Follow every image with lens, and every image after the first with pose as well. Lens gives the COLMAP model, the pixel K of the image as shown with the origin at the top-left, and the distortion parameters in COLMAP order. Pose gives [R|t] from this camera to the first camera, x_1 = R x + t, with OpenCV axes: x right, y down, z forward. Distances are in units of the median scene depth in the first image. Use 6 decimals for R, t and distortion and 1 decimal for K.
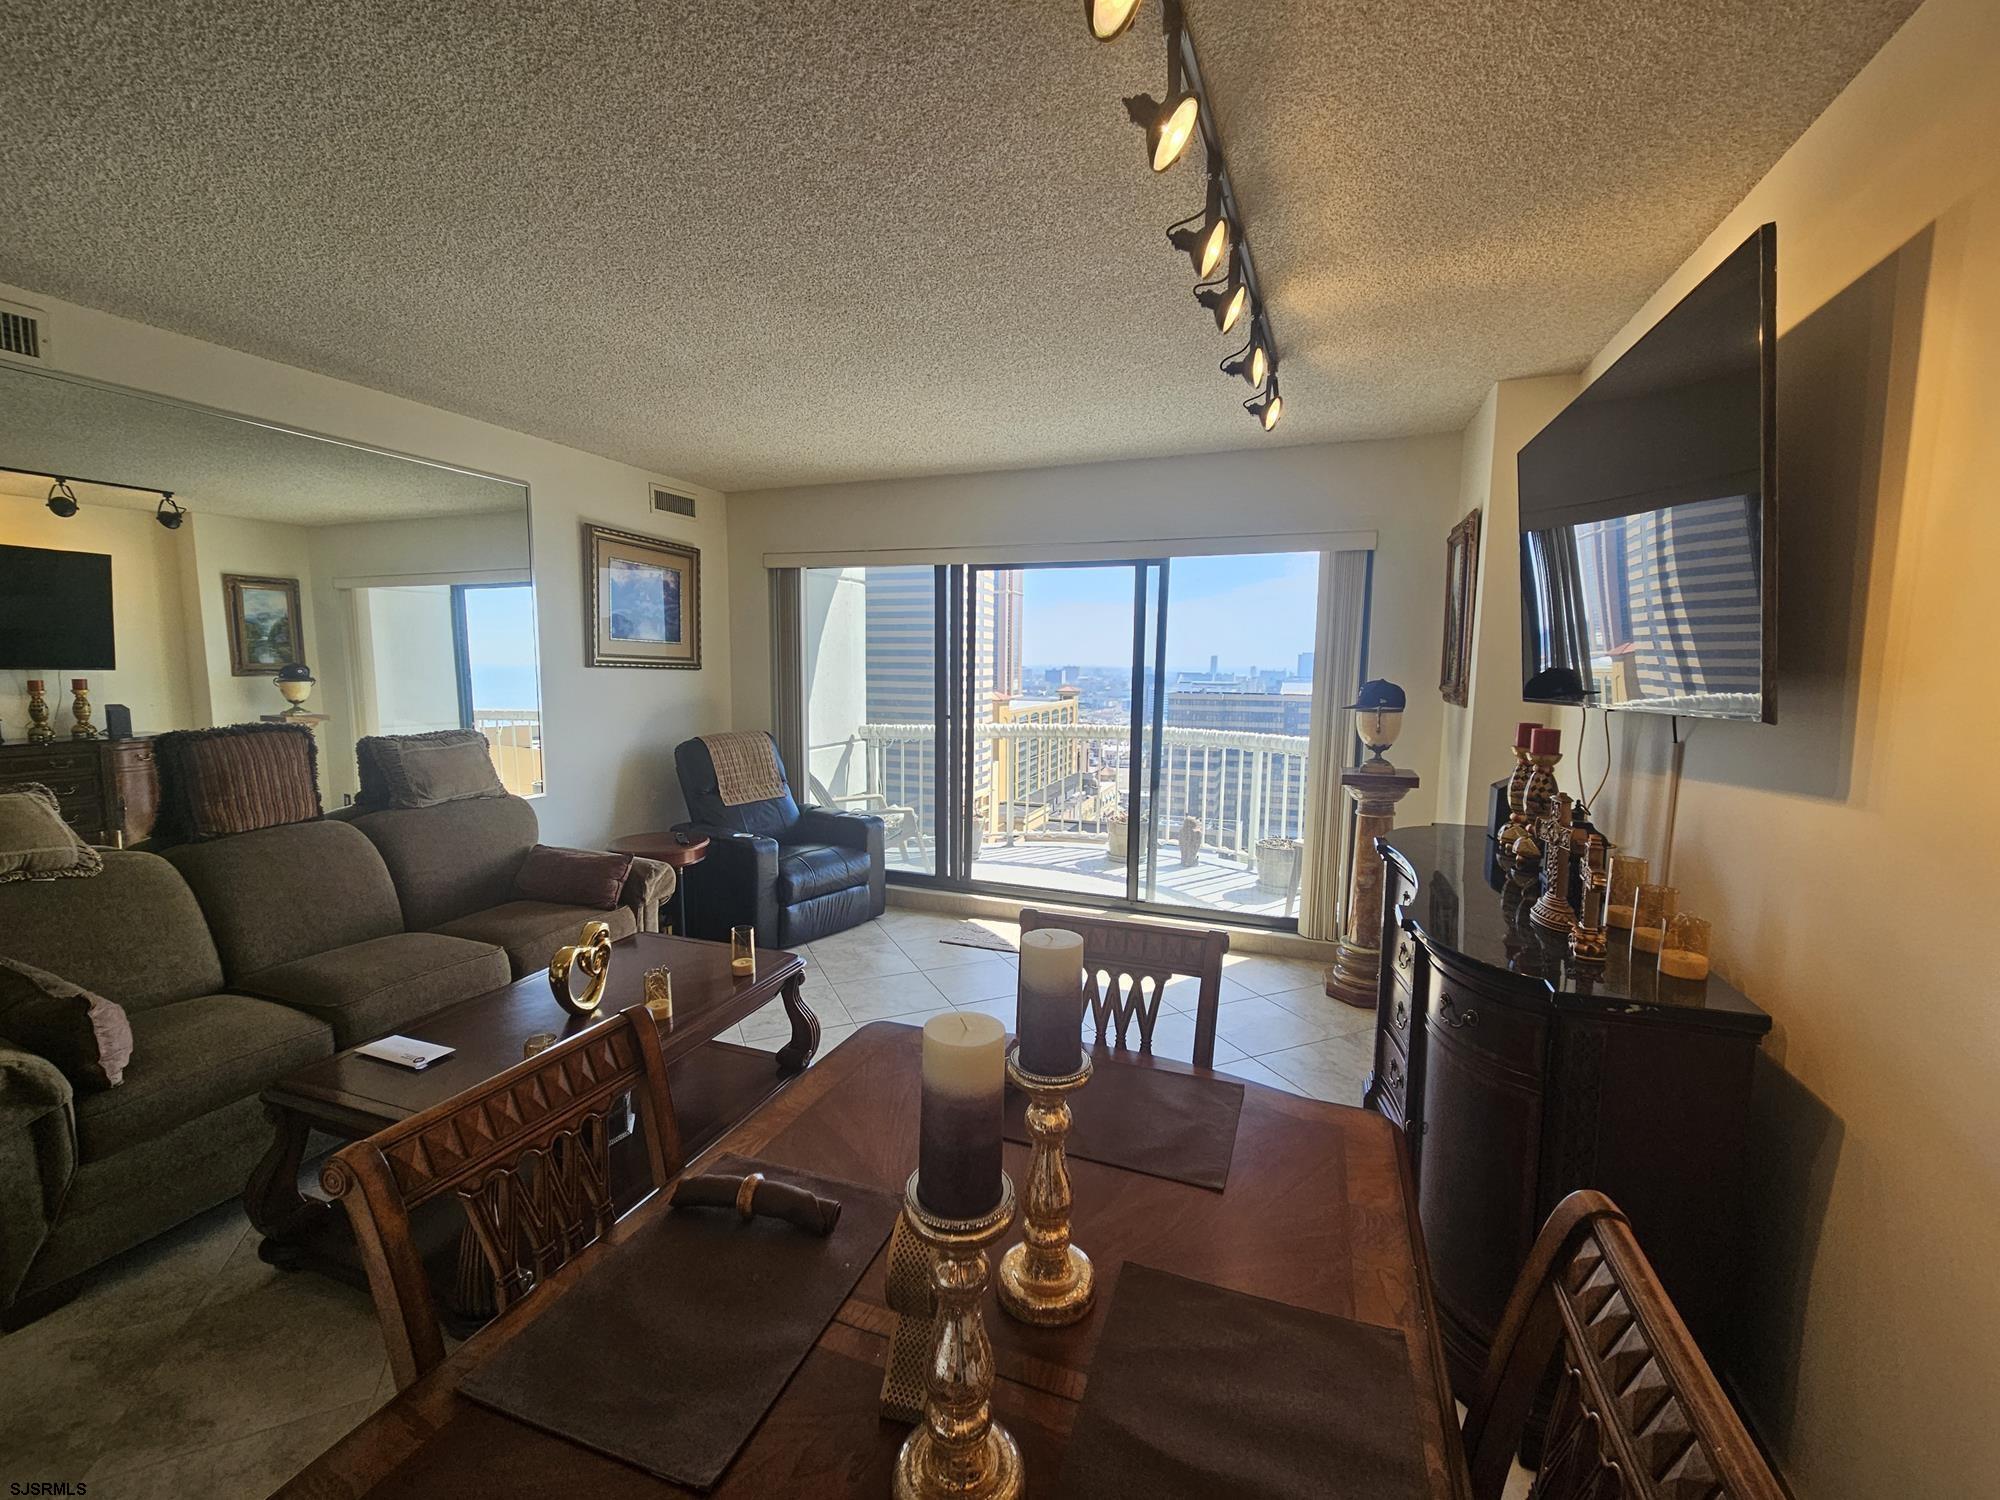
lens RADIAL K [[814.7, 0, 996.6], [0, 814.7, 749.3], [0, 0, 1]] dist [-0.001423, 0.001307]
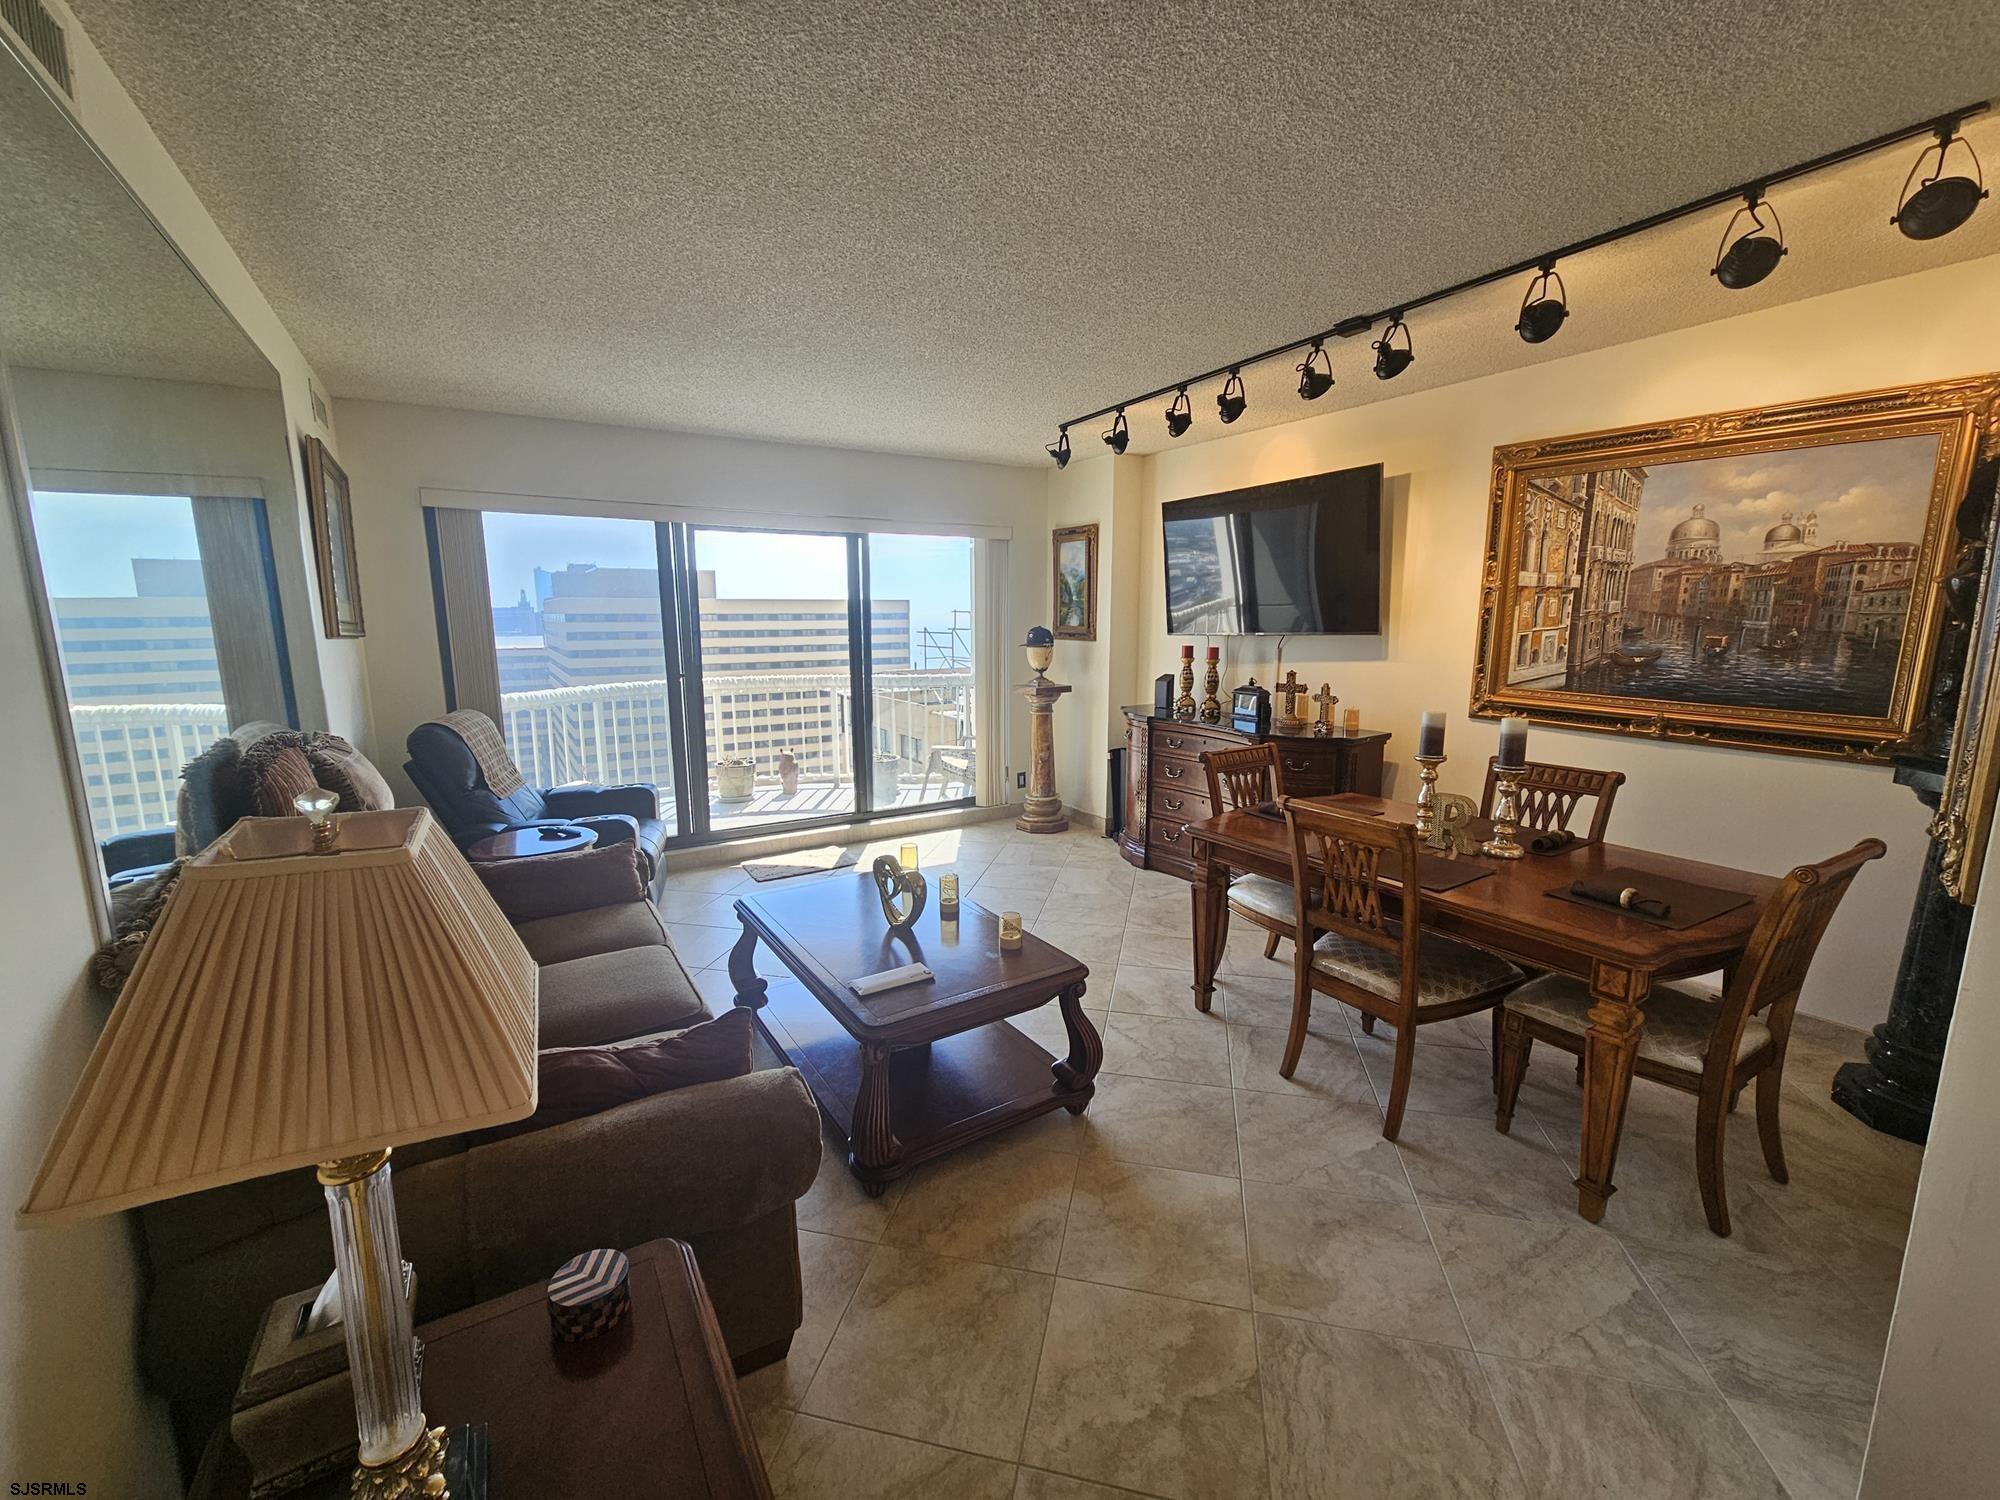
lens RADIAL K [[814.7, 0, 989.2], [0, 814.7, 752.1], [0, 0, 1]] dist [-0.001423, 0.001307]
pose [[0.606556, -0.145520, 0.781610, -0.689469], [0.095233, 0.989327, 0.110289, -0.022881], [-0.789316, 0.007538, 0.613940, 0.095104]]
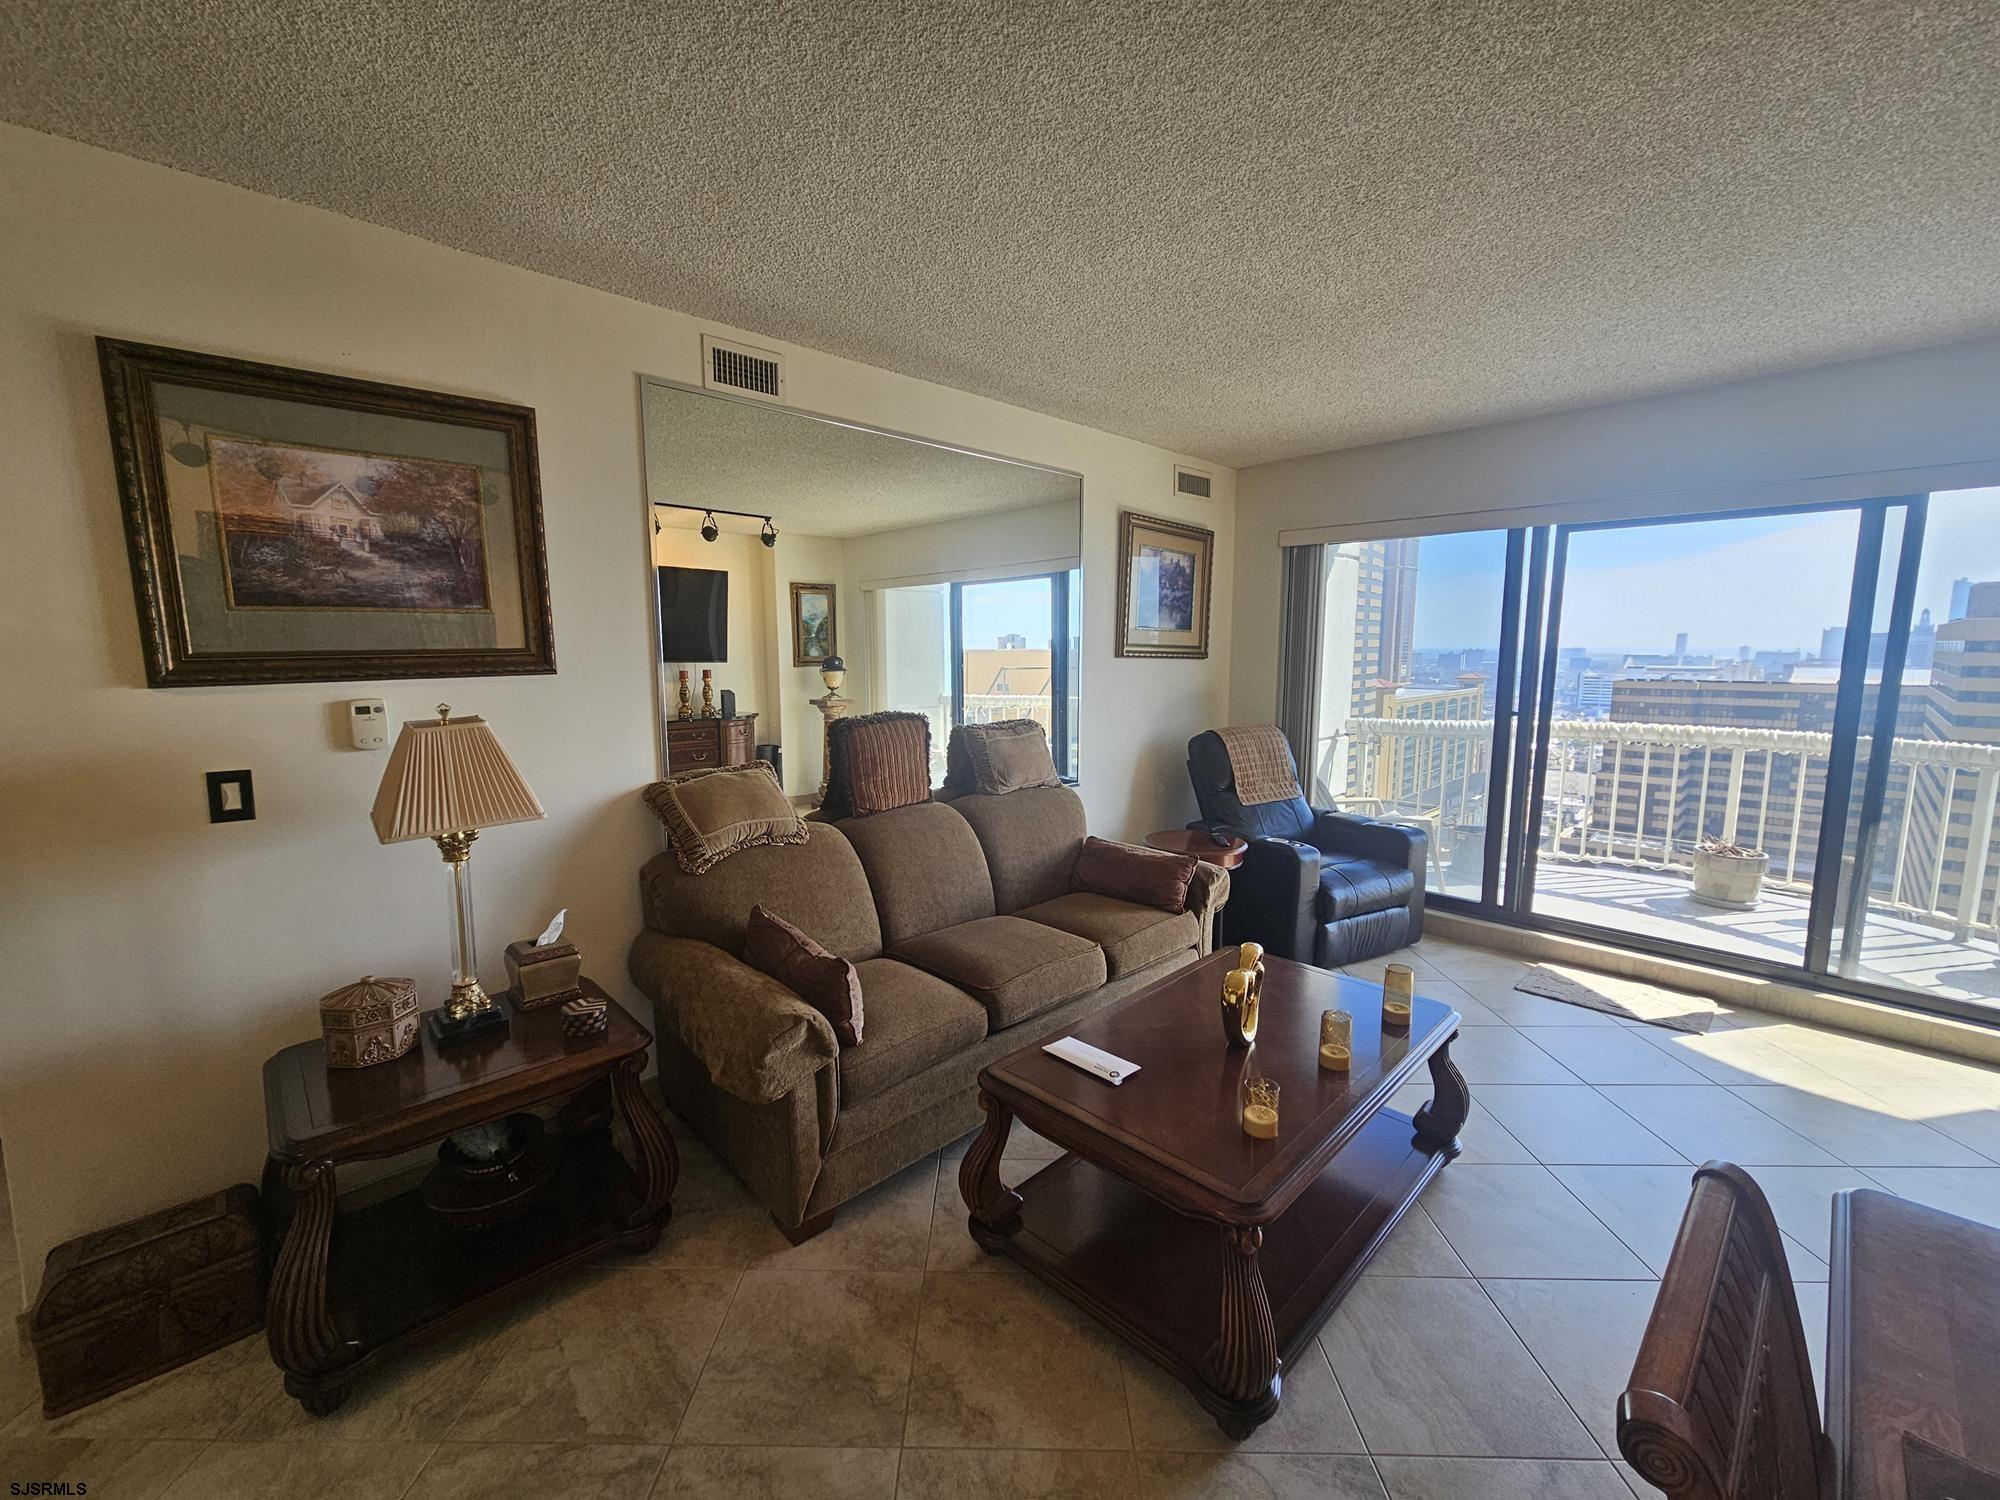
lens RADIAL K [[814.7, 0, 997.0], [0, 814.7, 753.1], [0, 0, 1]] dist [-0.001423, 0.001307]
pose [[0.906379, 0.040995, -0.420471, -0.203686], [-0.032098, 0.999086, 0.028218, -0.007494], [0.421244, -0.012080, 0.906867, 0.037227]]
